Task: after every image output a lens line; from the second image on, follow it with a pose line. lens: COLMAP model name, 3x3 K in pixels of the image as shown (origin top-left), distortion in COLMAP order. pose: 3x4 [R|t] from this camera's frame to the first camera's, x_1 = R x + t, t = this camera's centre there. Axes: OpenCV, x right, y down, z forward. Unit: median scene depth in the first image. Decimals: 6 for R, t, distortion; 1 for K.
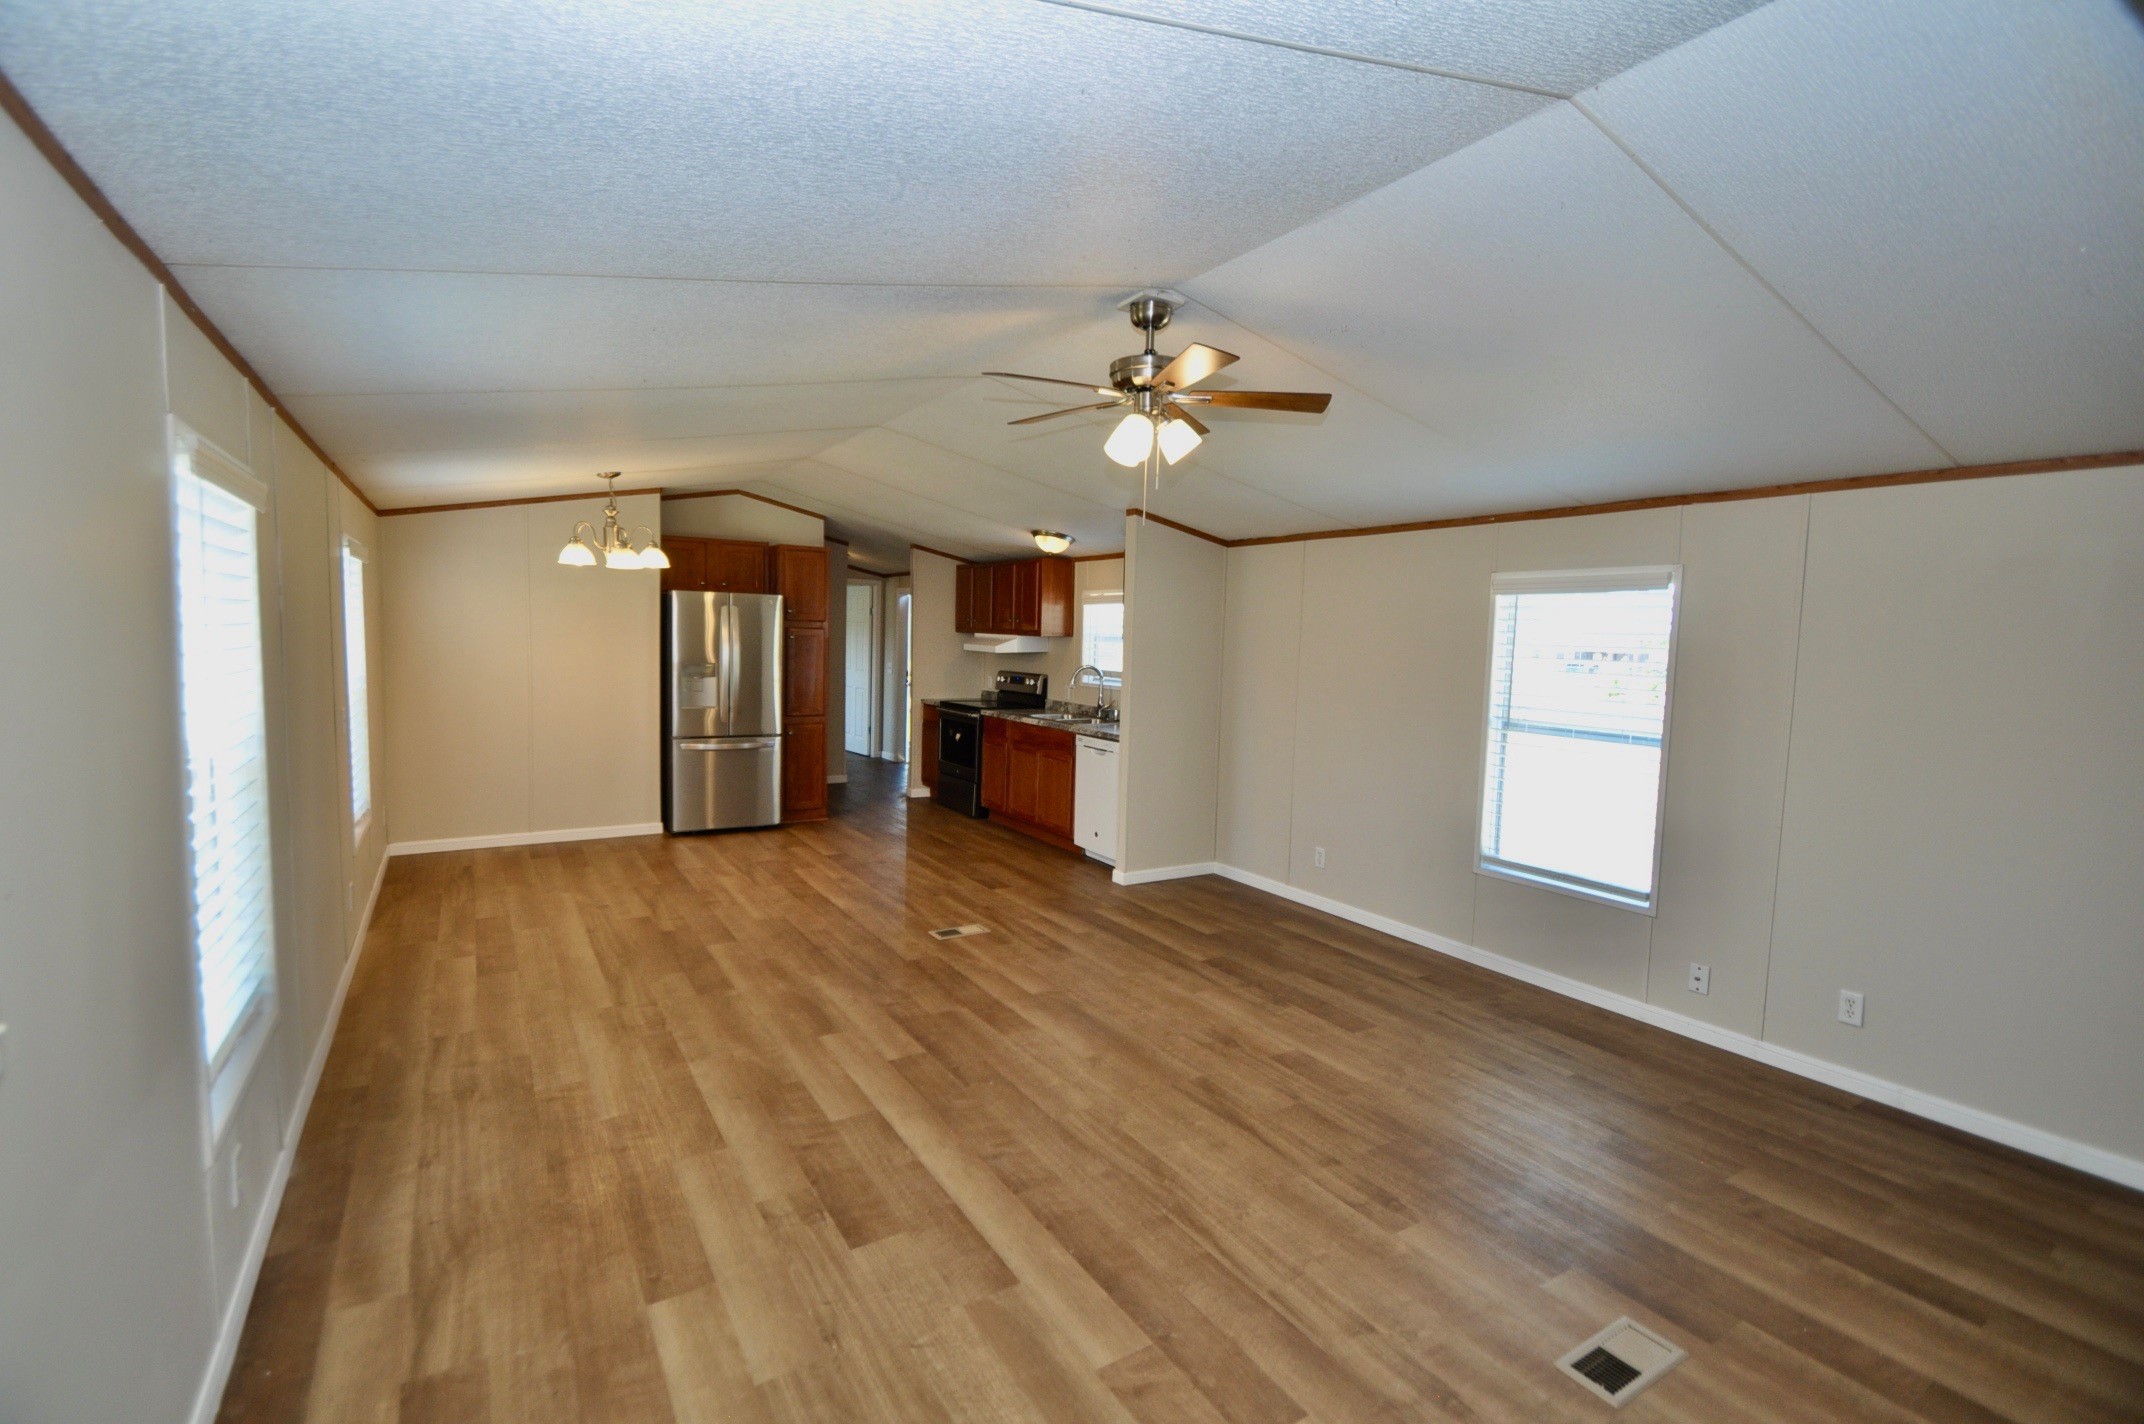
lens RADIAL K [[947.5, 0, 1056.4], [0, 947.5, 705.1], [0, 0, 1]] dist [0.016144, -0.019661]
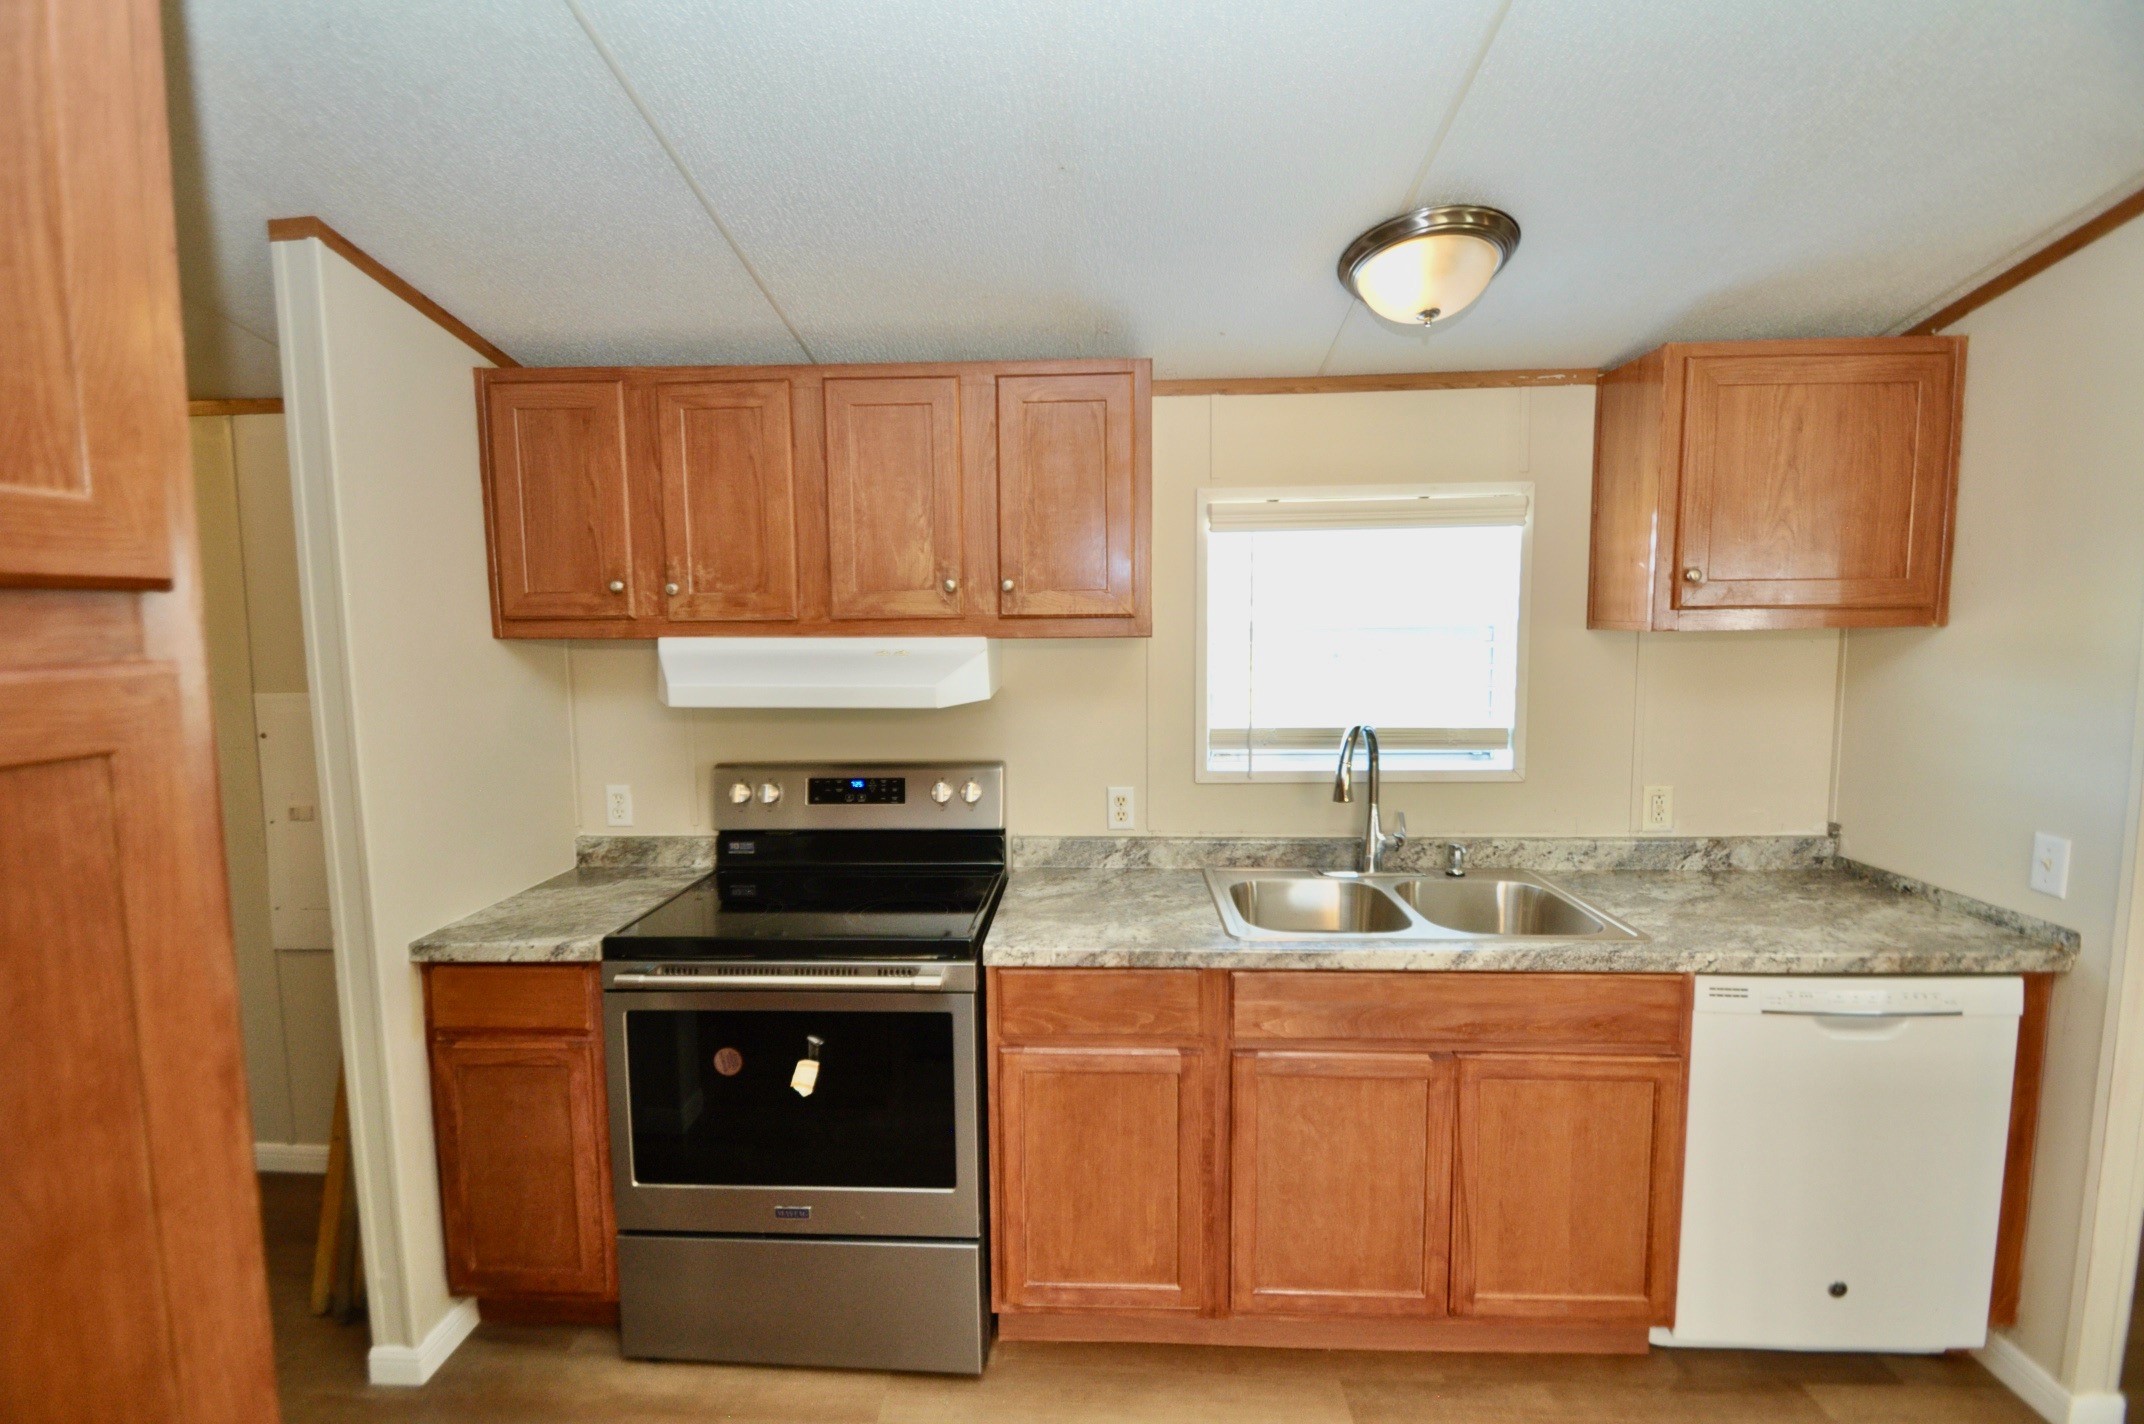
lens RADIAL K [[947.5, 0, 1056.4], [0, 947.5, 705.1], [0, 0, 1]] dist [0.016144, -0.019661]
pose [[0.567113, -0.109032, 0.816391, -0.408361], [0.088981, 0.993509, 0.070875, -0.114099], [-0.818819, 0.032449, 0.573133, 1.310088]]
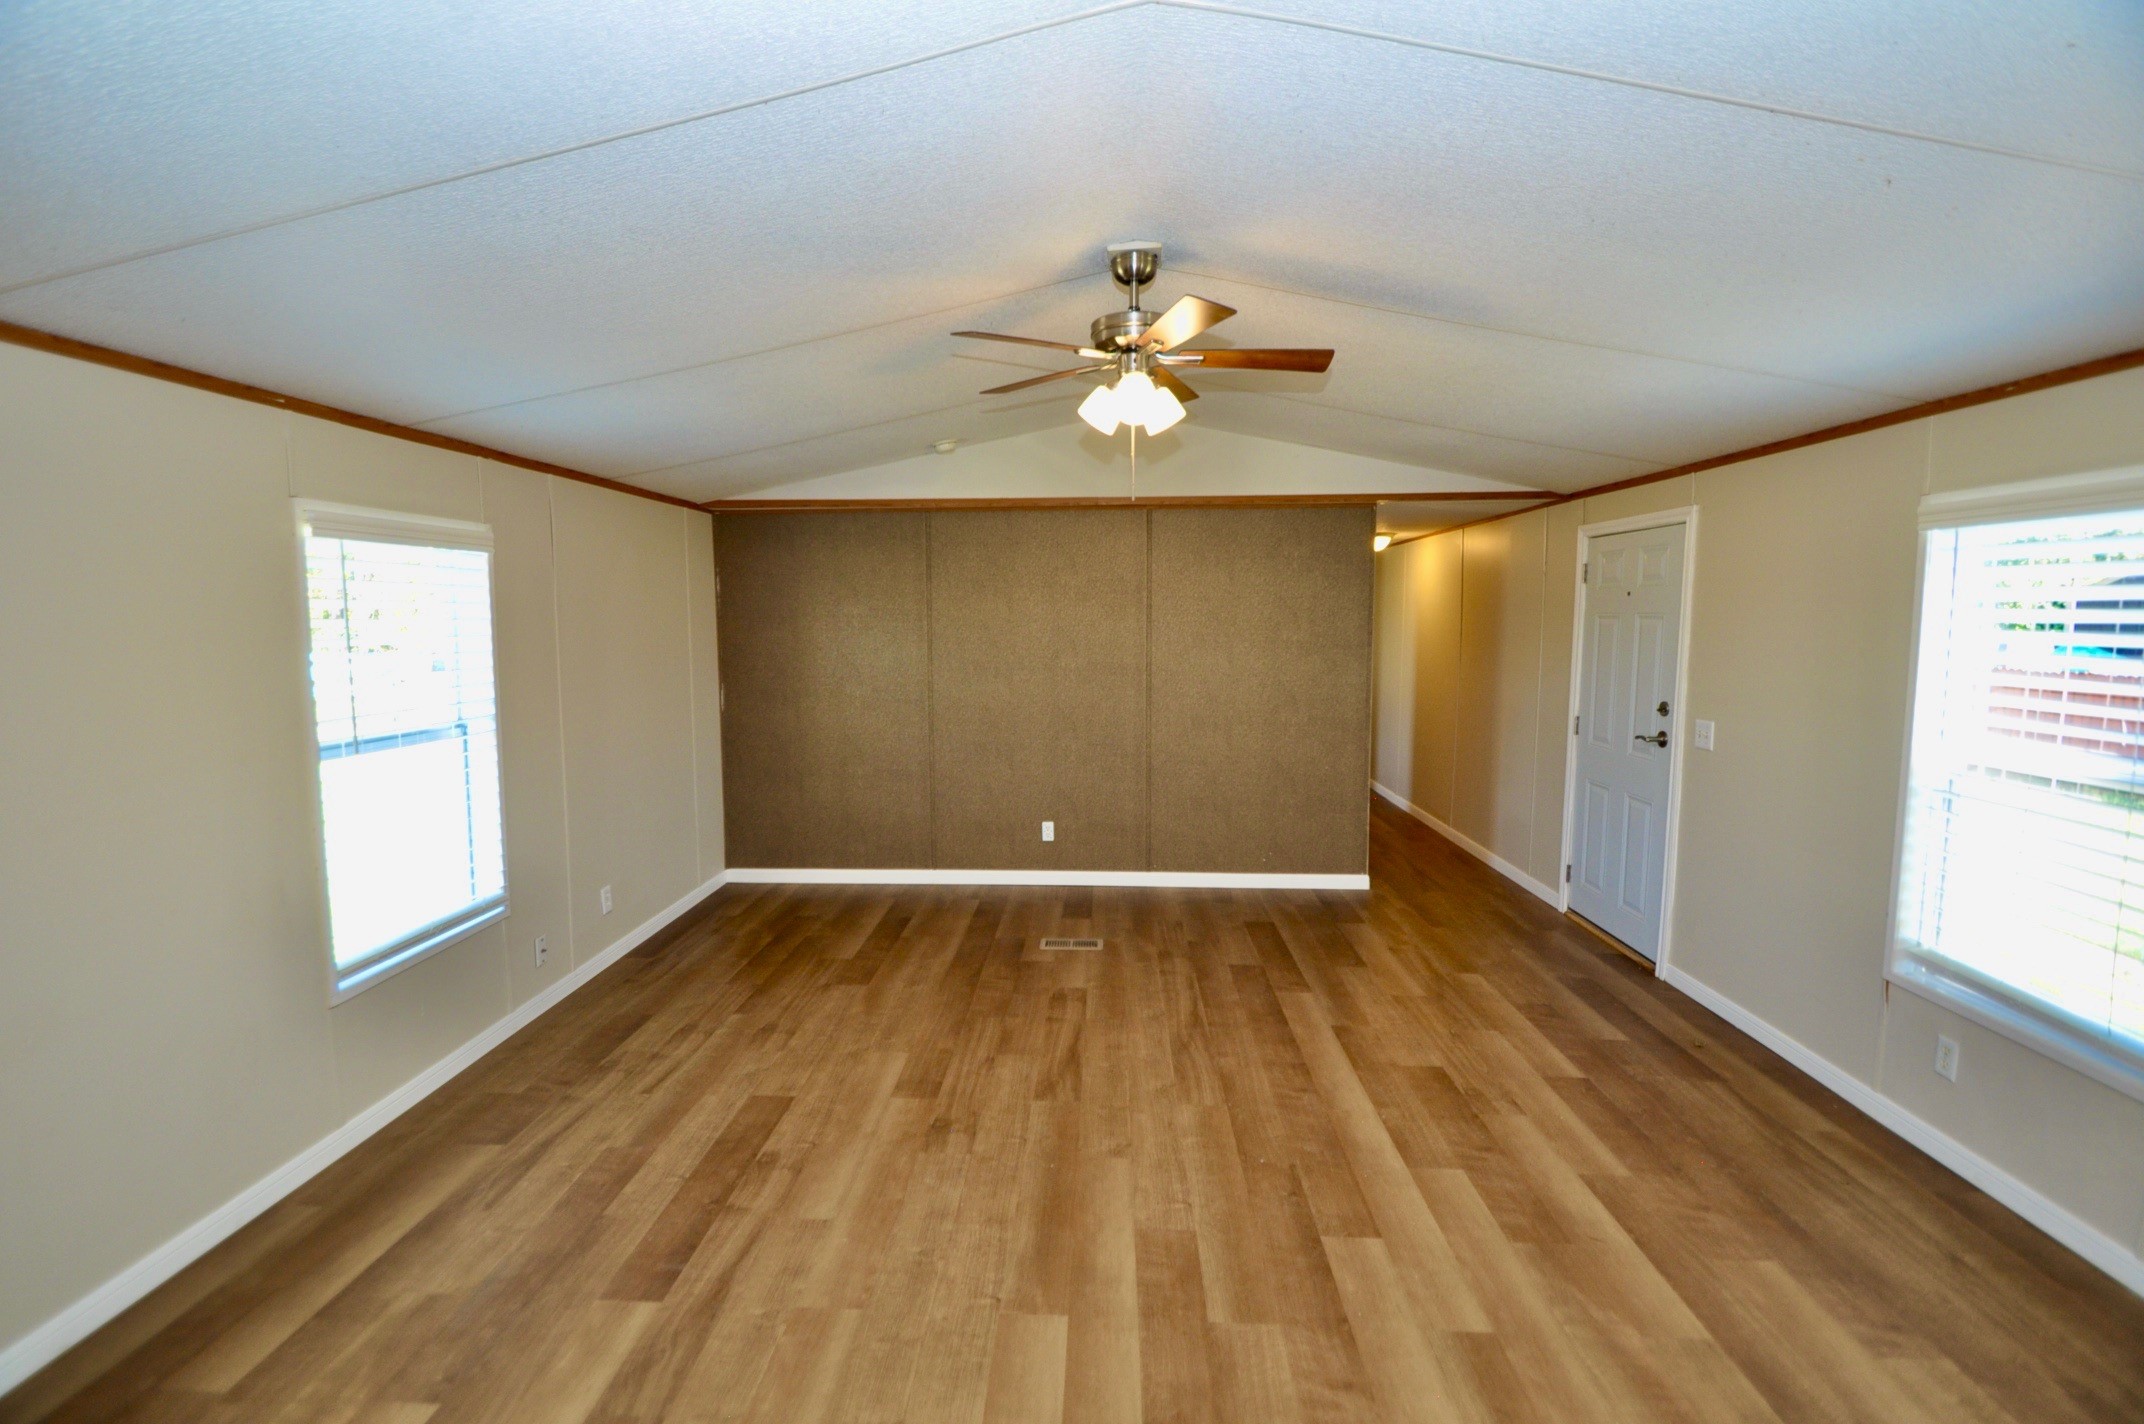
lens RADIAL K [[947.5, 0, 1056.4], [0, 947.5, 705.1], [0, 0, 1]] dist [0.016144, -0.019661]
pose [[-0.820140, -0.080246, 0.566508, -0.235150], [0.022912, 0.984716, 0.172655, -0.094900], [-0.571704, 0.154581, -0.805766, 1.114444]]
